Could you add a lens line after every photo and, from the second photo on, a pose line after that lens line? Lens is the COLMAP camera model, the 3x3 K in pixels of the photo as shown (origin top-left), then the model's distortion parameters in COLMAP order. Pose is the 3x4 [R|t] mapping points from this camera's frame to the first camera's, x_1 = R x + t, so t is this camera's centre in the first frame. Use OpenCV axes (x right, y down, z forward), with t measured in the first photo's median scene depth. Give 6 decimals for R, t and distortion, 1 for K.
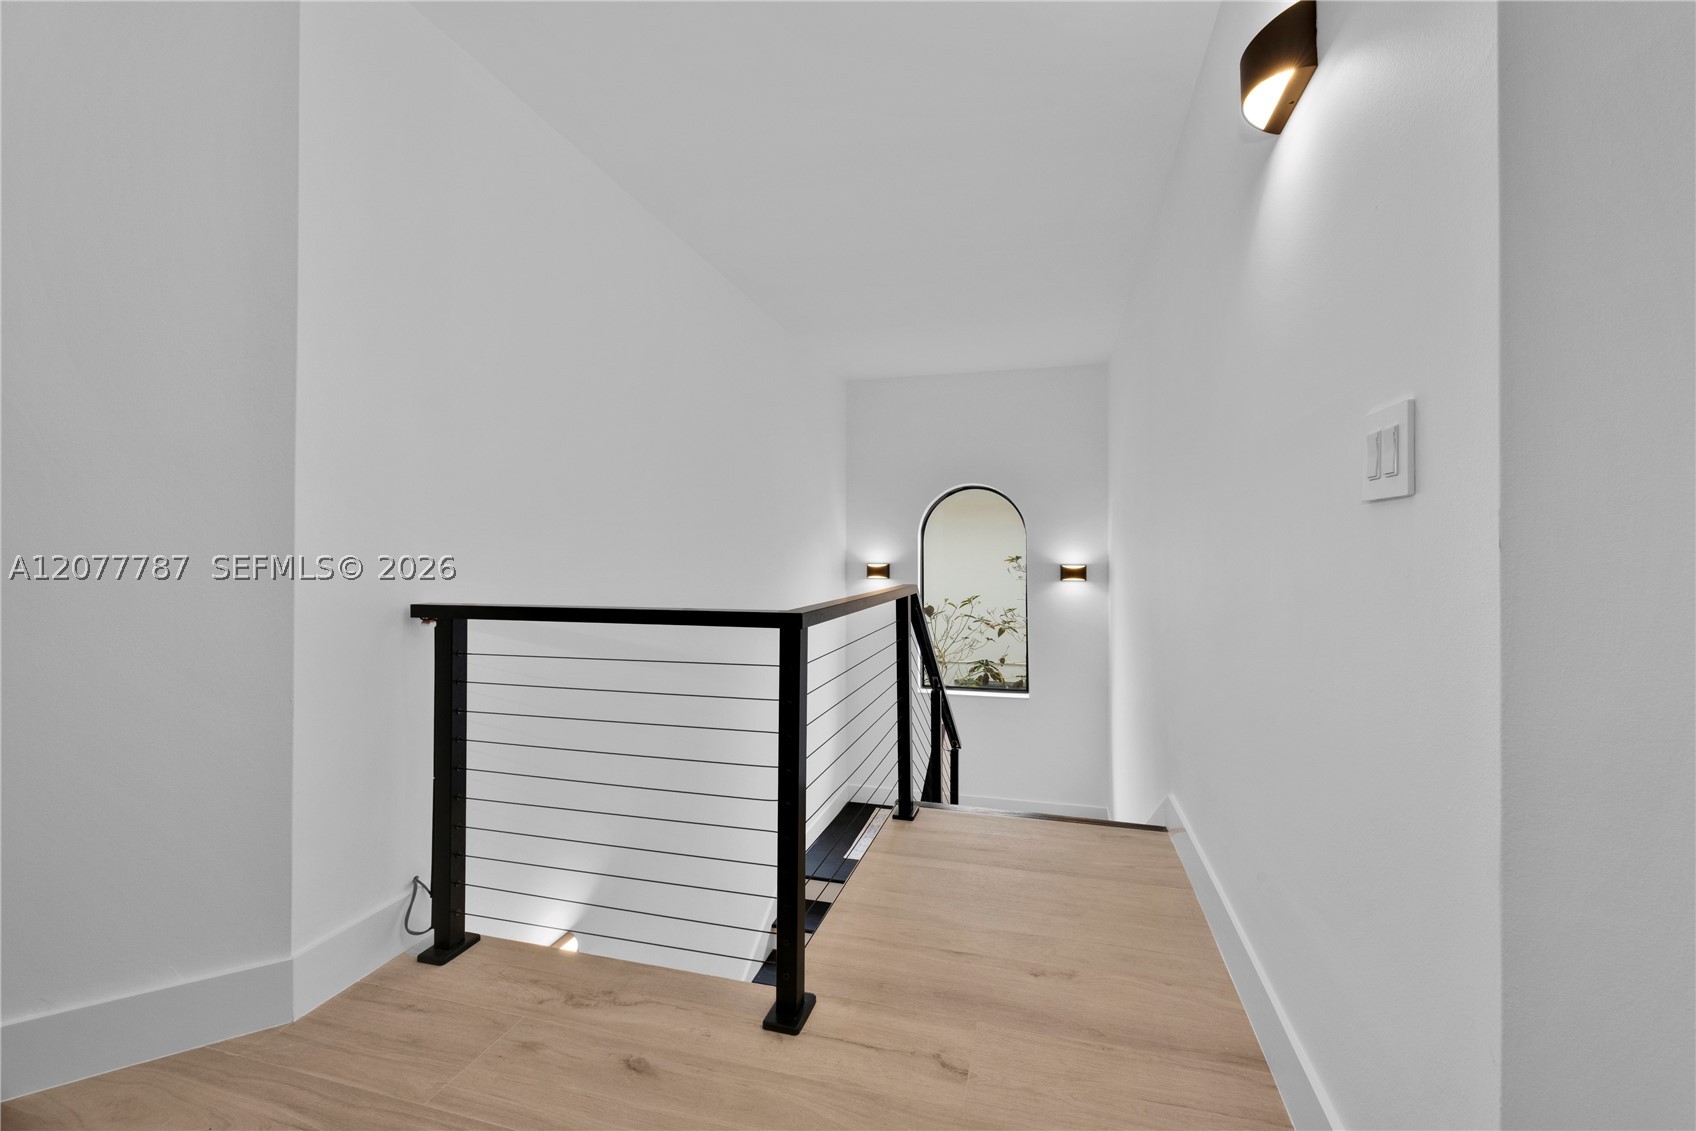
lens RADIAL K [[644.7, 0, 855.2], [0, 644.7, 560.3], [0, 0, 1]] dist [-0.000844, -0.000062]
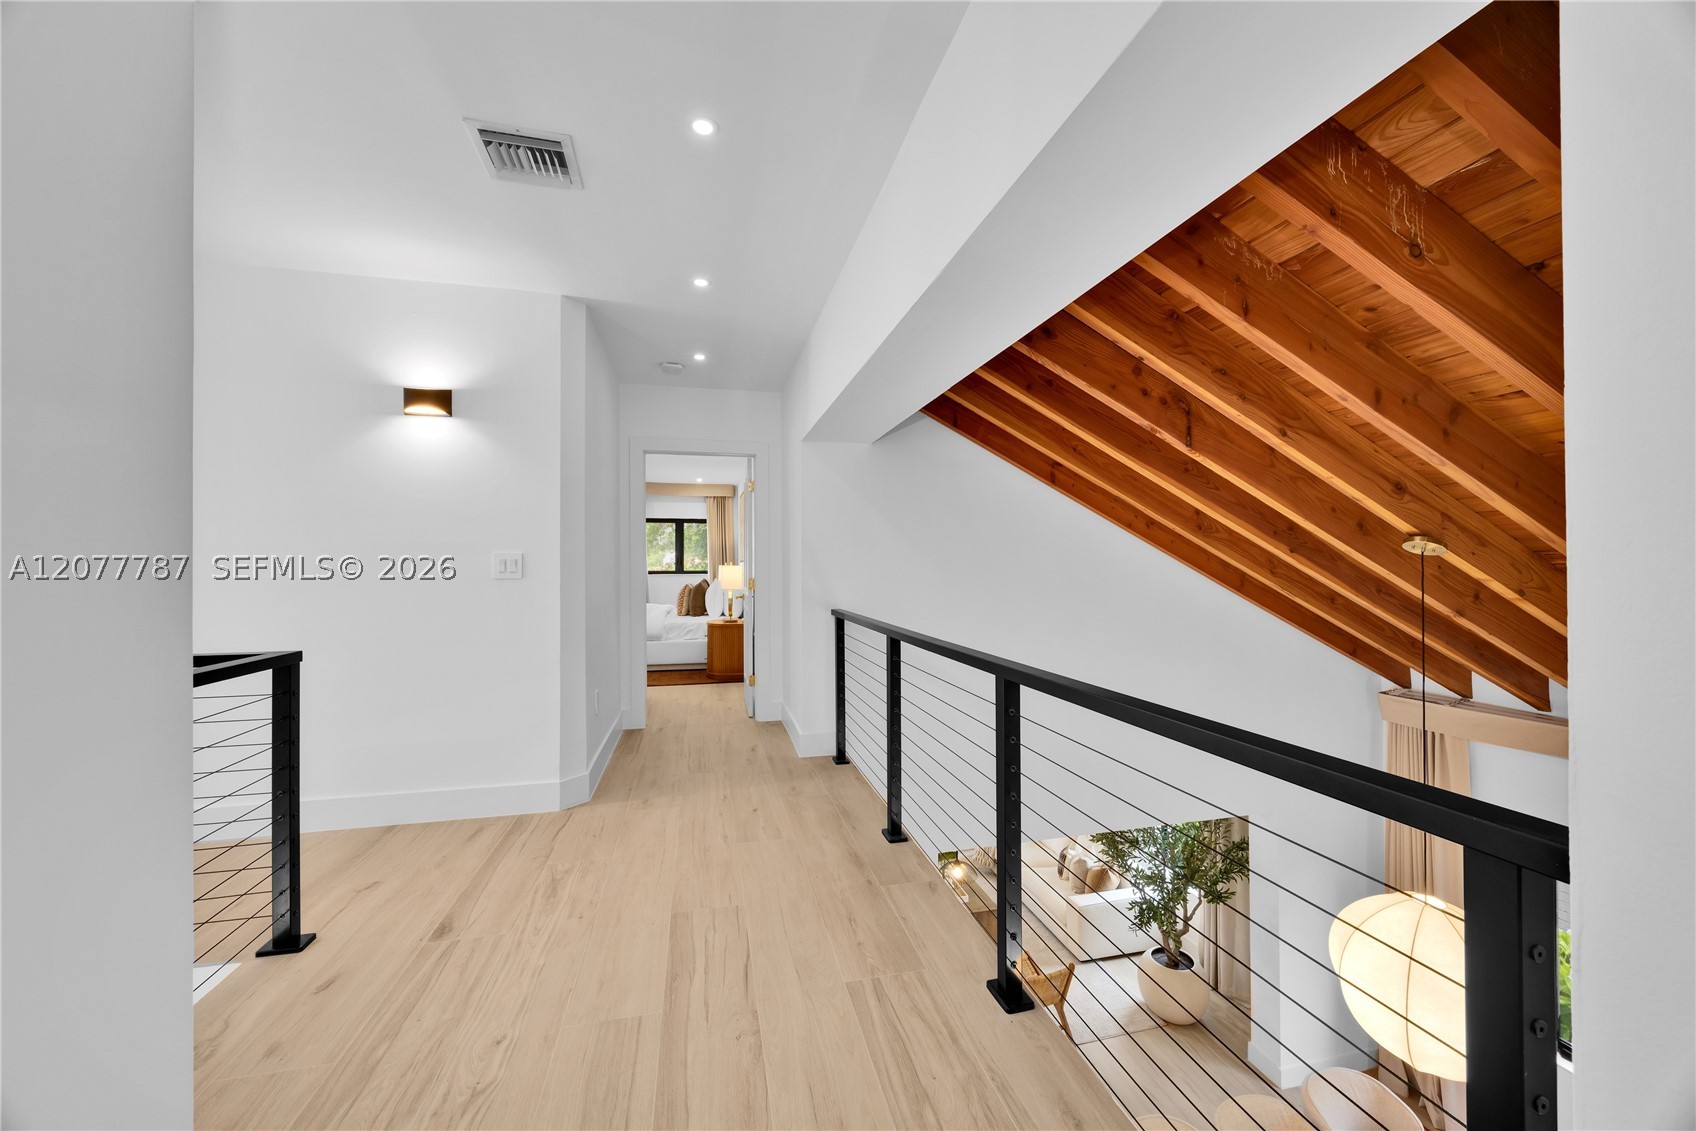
lens RADIAL K [[644.7, 0, 849.7], [0, 644.7, 568.0], [0, 0, 1]] dist [-0.000844, -0.000062]
pose [[-0.478440, 0.009593, 0.878068, -2.000082], [0.006681, 0.999951, -0.007284, -0.090069], [-0.878095, 0.002382, -0.478481, 0.638103]]
